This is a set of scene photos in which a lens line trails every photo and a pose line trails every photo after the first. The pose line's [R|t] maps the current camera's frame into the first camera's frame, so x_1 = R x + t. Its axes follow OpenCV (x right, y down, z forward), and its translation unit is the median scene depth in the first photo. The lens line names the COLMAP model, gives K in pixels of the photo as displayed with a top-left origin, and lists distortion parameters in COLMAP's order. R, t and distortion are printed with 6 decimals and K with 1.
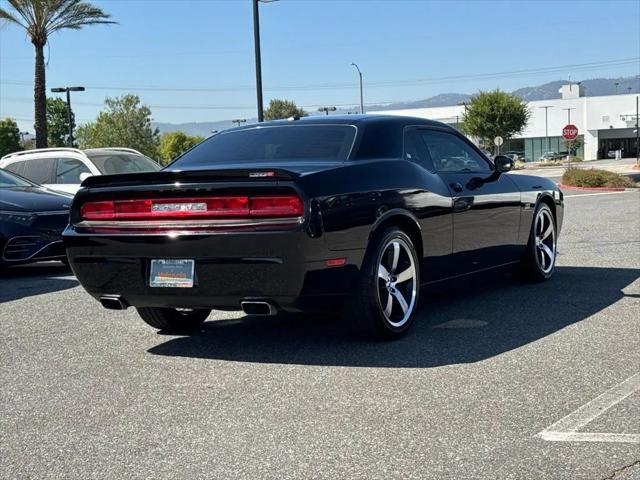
lens RADIAL K [[1002.0, 0, 318.7], [0, 1002.0, 240.4], [0, 0, 1]] dist [0.150788, 0.000000]
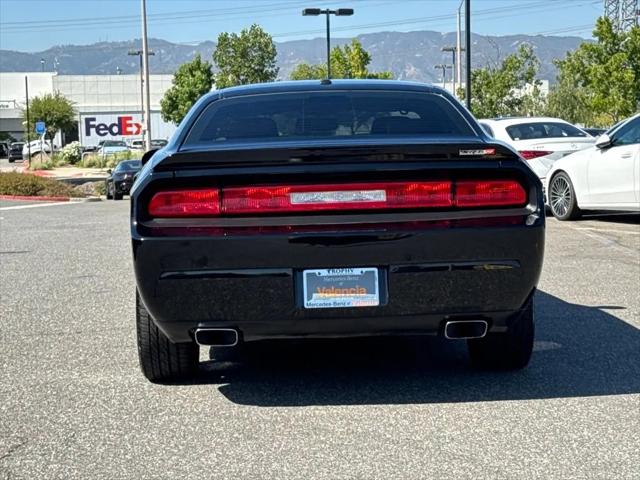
lens RADIAL K [[1398.0, 0, 322.9], [0, 1398.0, 236.5], [0, 0, 1]] dist [0.112389, 0.000000]
pose [[0.853553, -0.013254, 0.520837, -0.616458], [0.026673, 0.999477, -0.018277, 0.012686], [-0.520323, 0.029493, 0.853460, 0.135759]]
